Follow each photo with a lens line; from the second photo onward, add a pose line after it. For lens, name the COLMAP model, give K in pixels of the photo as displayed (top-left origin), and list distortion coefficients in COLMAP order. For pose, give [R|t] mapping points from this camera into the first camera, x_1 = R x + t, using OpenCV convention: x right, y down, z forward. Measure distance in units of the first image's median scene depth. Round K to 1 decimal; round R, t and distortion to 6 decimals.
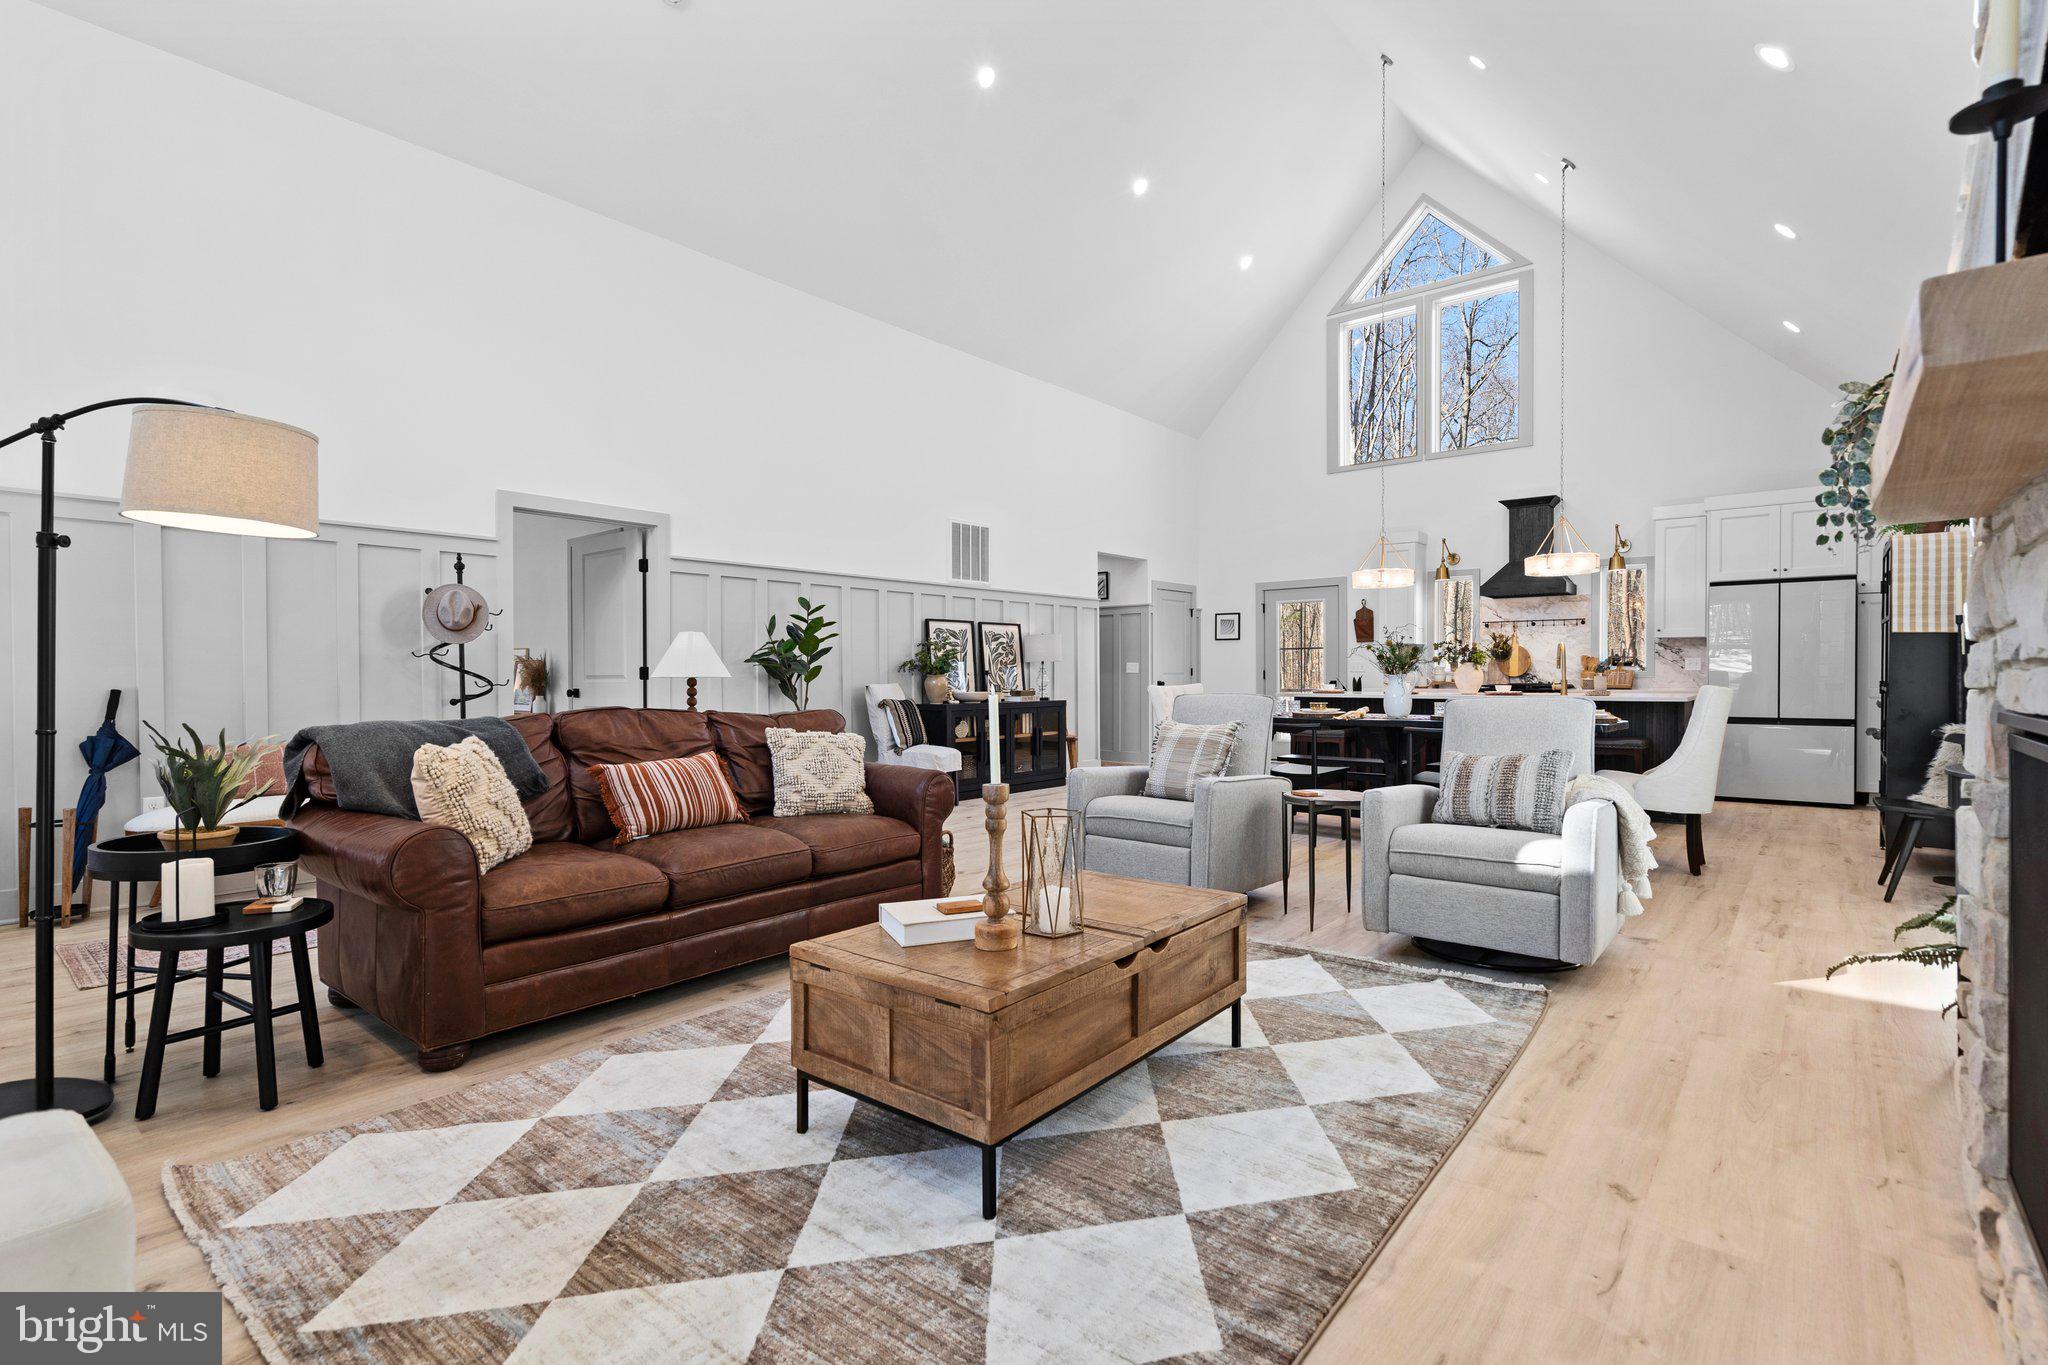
lens RADIAL K [[951.1, 0, 1016.9], [0, 951.1, 686.1], [0, 0, 1]] dist [-0.003968, -0.000139]
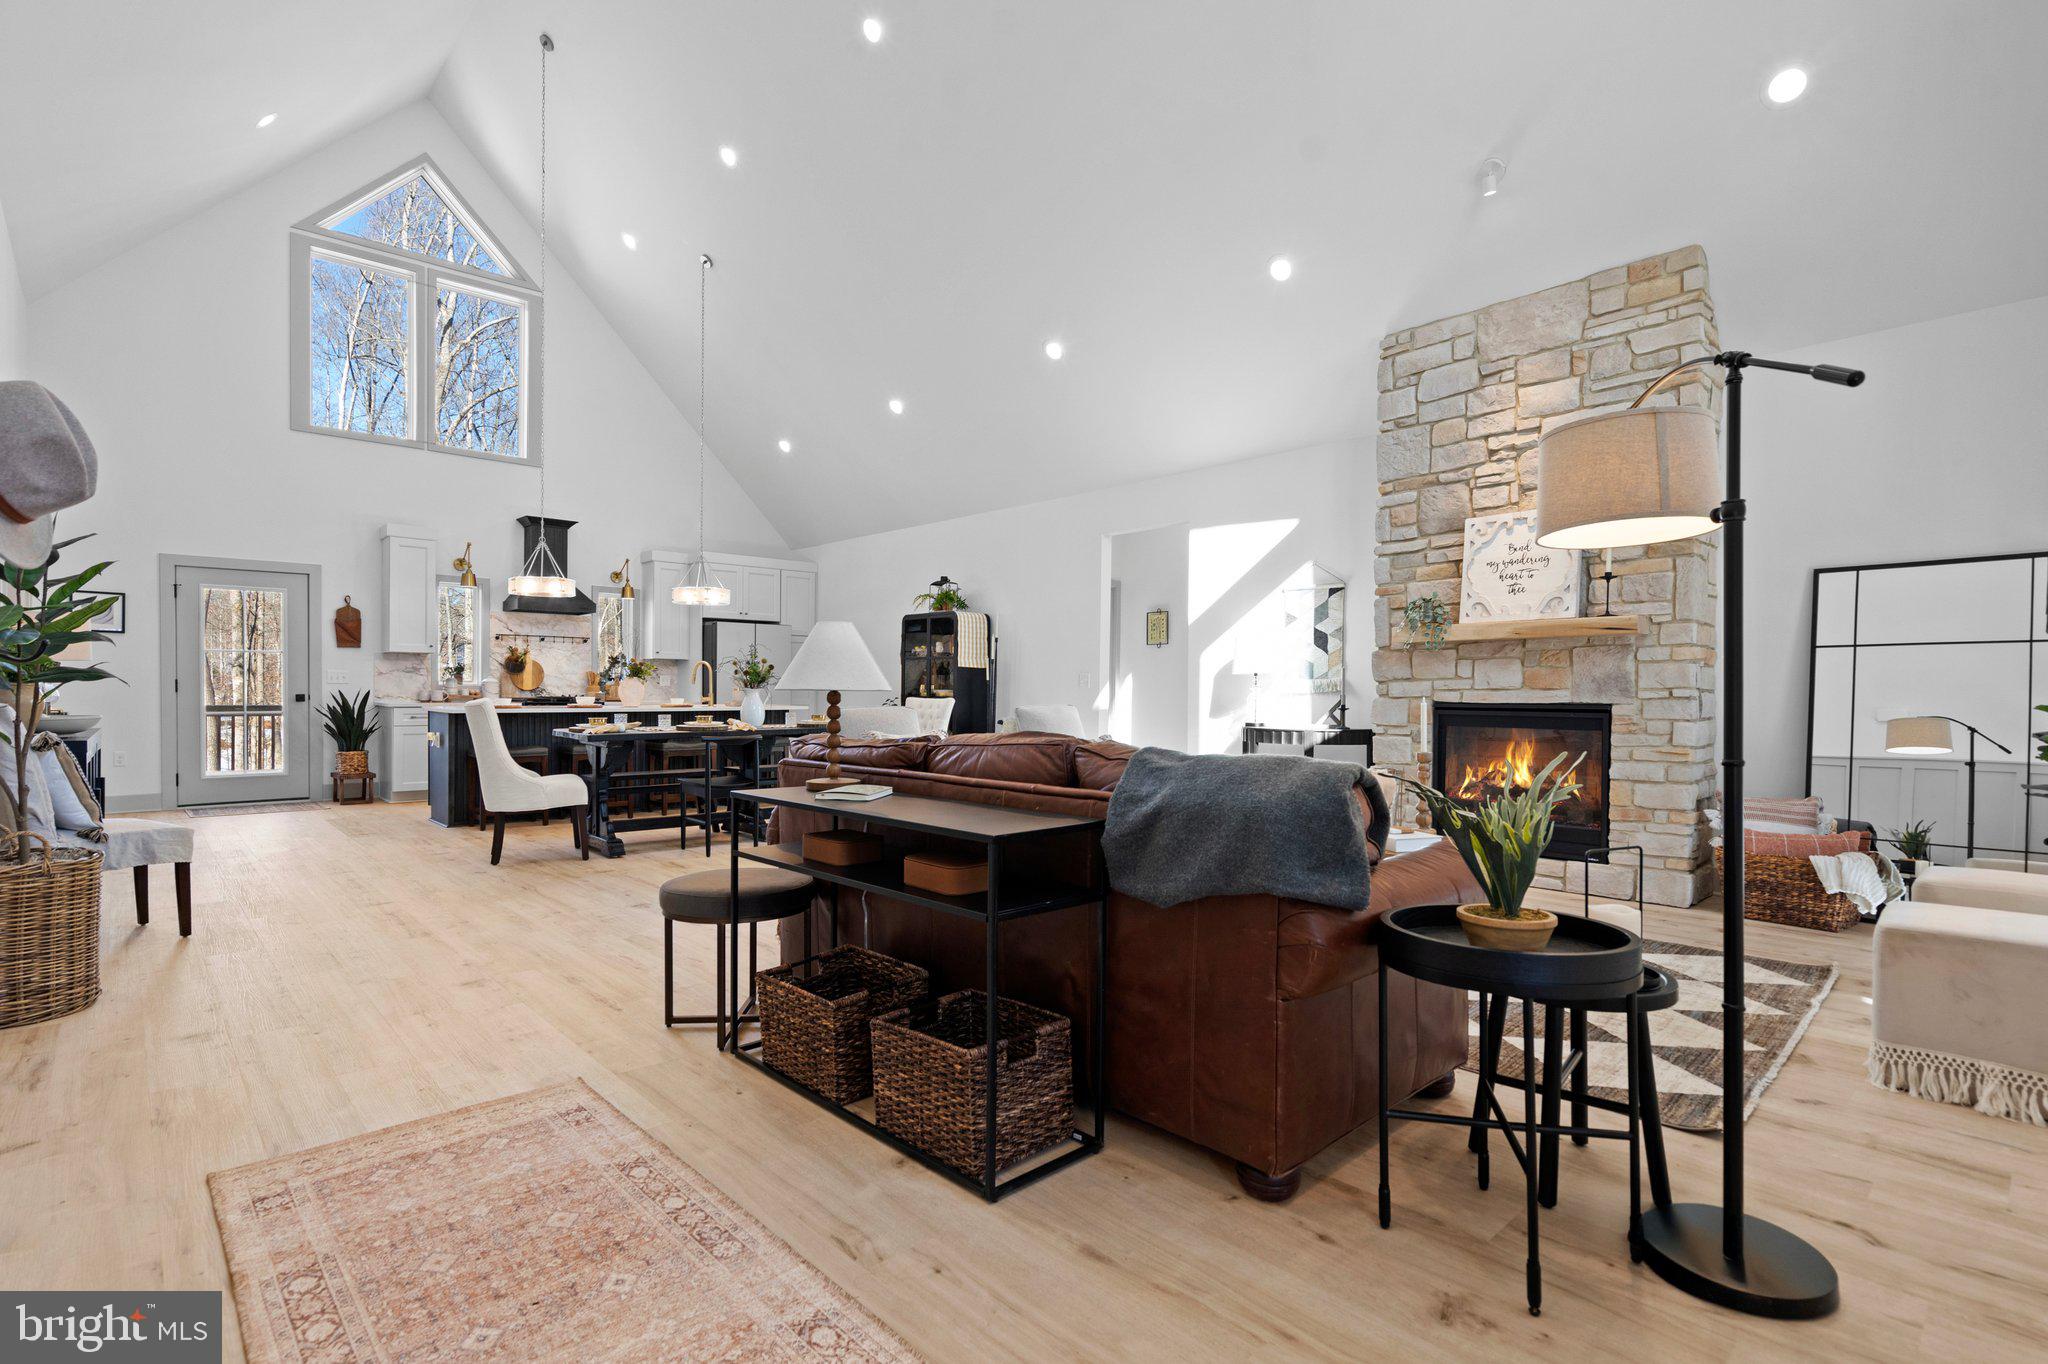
lens RADIAL K [[977.1, 0, 1016.2], [0, 977.1, 704.7], [0, 0, 1]] dist [-0.000007, 0.000156]
pose [[0.126769, -0.011211, 0.991869, -0.501097], [0.005998, 0.999927, 0.010536, -0.002762], [-0.991914, 0.004614, 0.126827, 0.392622]]
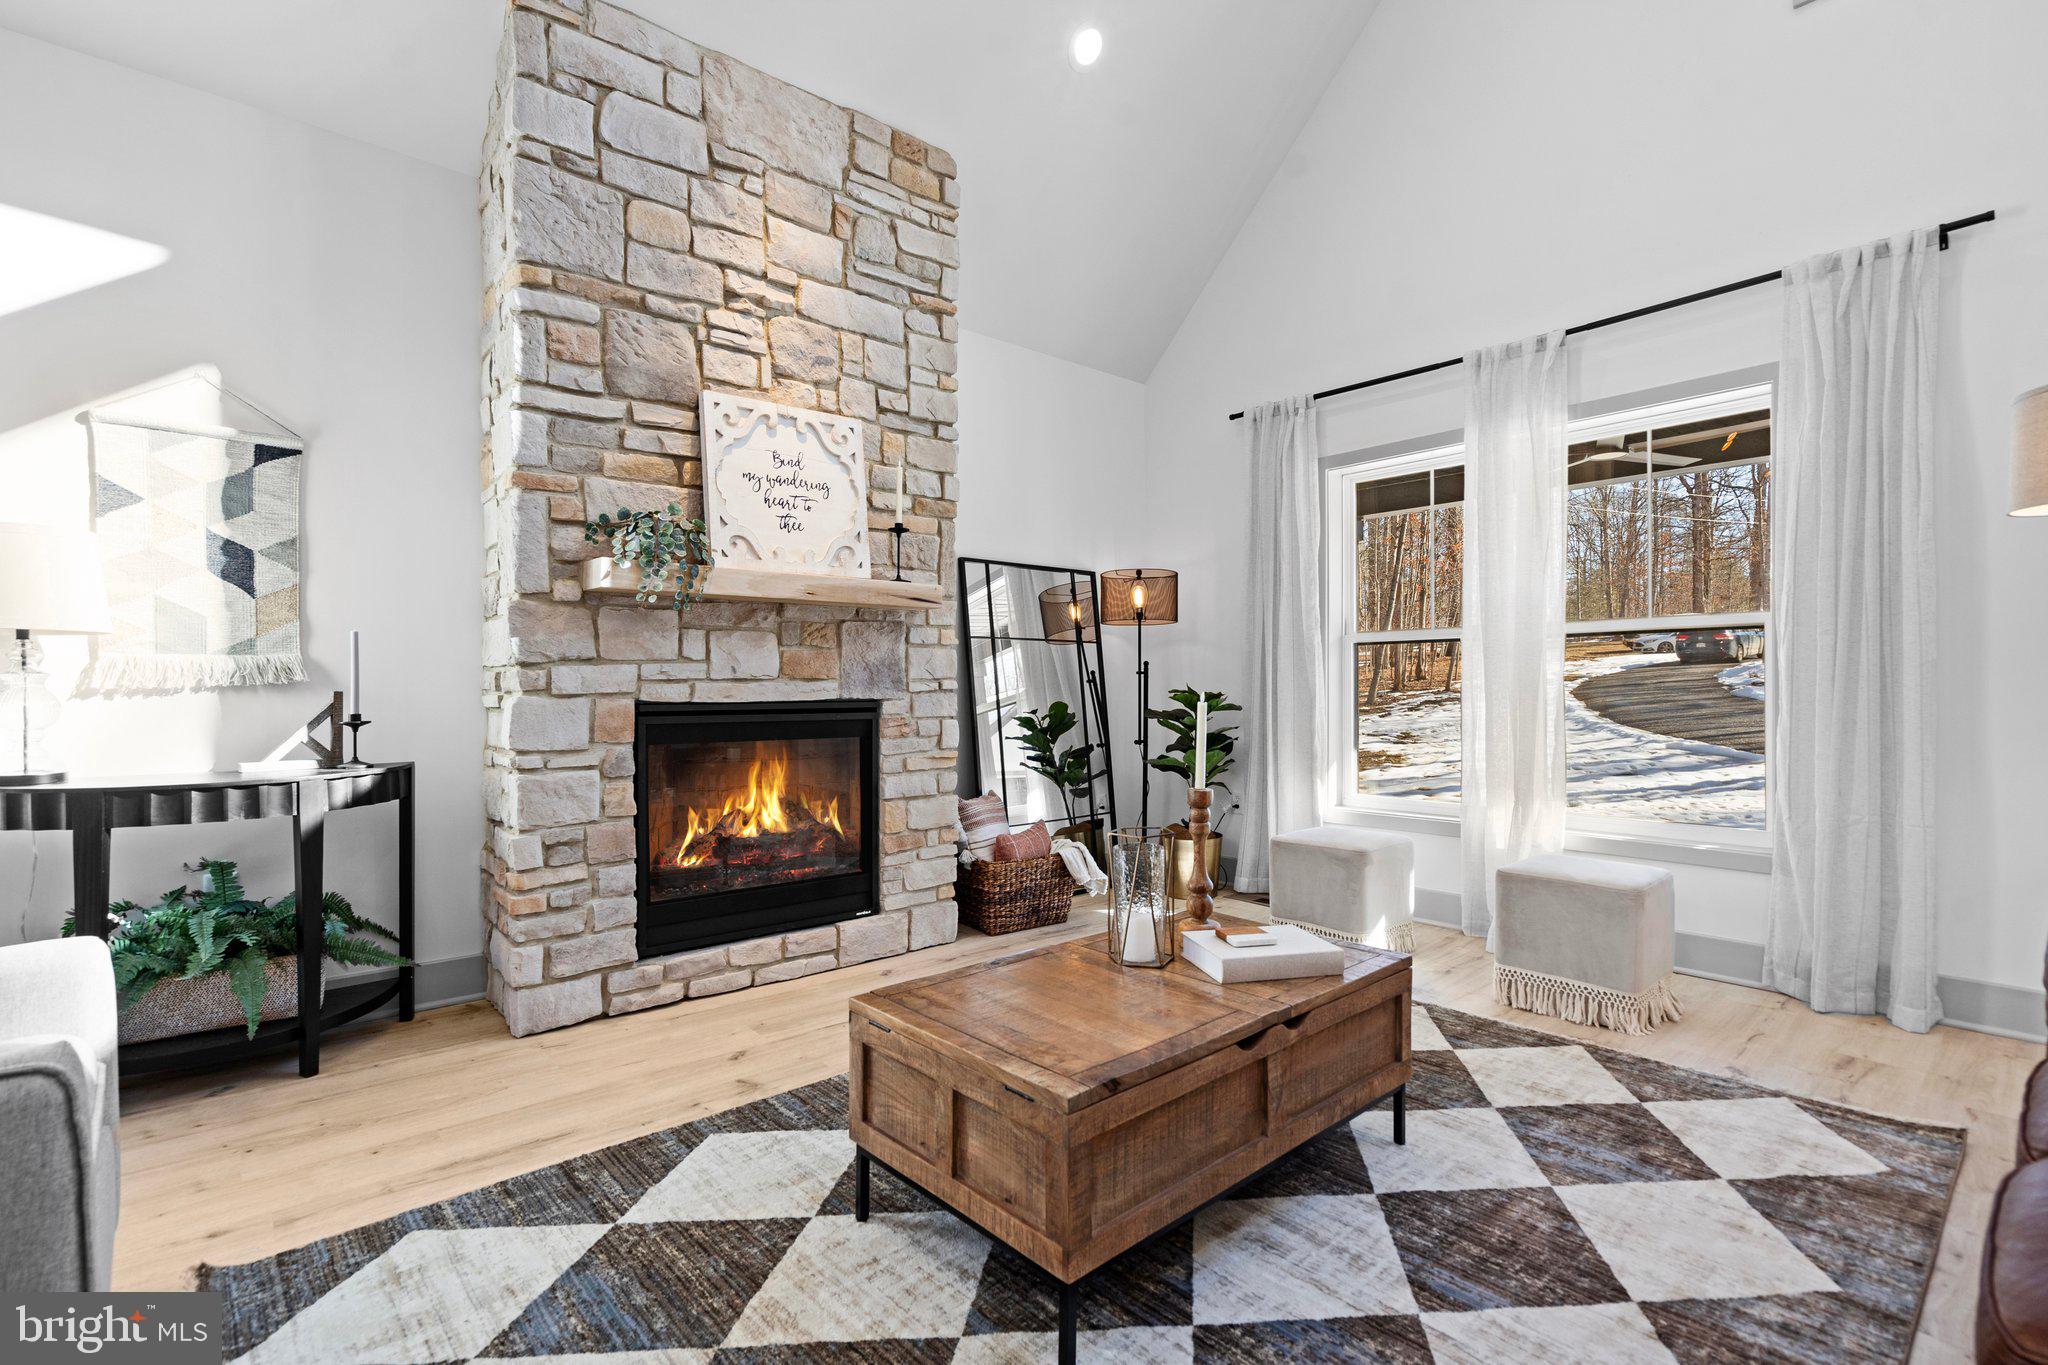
lens RADIAL K [[944.0, 0, 1015.1], [0, 944.0, 686.8], [0, 0, 1]] dist [-0.008808, 0.007195]
pose [[-0.987683, 0.003086, 0.156441, 0.004051], [0.004975, 0.999919, 0.011683, -0.005243], [-0.156392, 0.012318, -0.987618, 0.523300]]
